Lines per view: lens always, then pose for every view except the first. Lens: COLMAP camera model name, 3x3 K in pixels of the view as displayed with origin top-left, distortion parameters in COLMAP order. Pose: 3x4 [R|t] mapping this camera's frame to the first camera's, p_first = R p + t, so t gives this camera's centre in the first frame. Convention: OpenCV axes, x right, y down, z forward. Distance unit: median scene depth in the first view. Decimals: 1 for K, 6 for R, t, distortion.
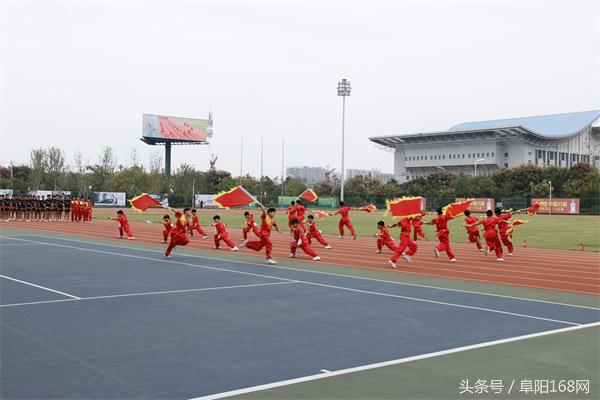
lens RADIAL K [[727.1, 0, 288.2], [0, 727.1, 207.3], [0, 0, 1]] dist [0.051606, 0.000000]
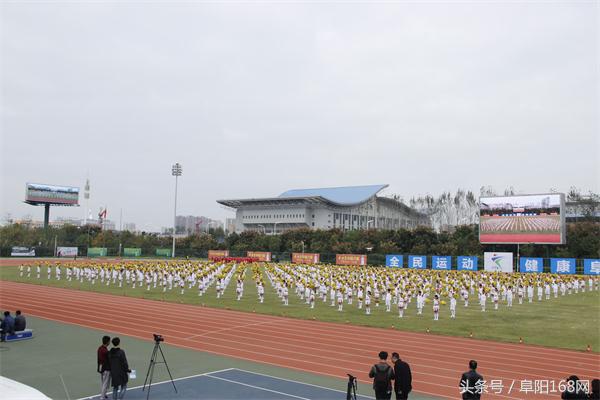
lens RADIAL K [[628.8, 0, 302.4], [0, 628.8, 195.8], [0, 0, 1]] dist [-0.023224, 0.000000]
pose [[0.985387, 0.022246, 0.168869, 0.081661], [-0.008388, 0.996570, -0.082333, -0.013326], [-0.170121, 0.079713, 0.982194, -0.154454]]
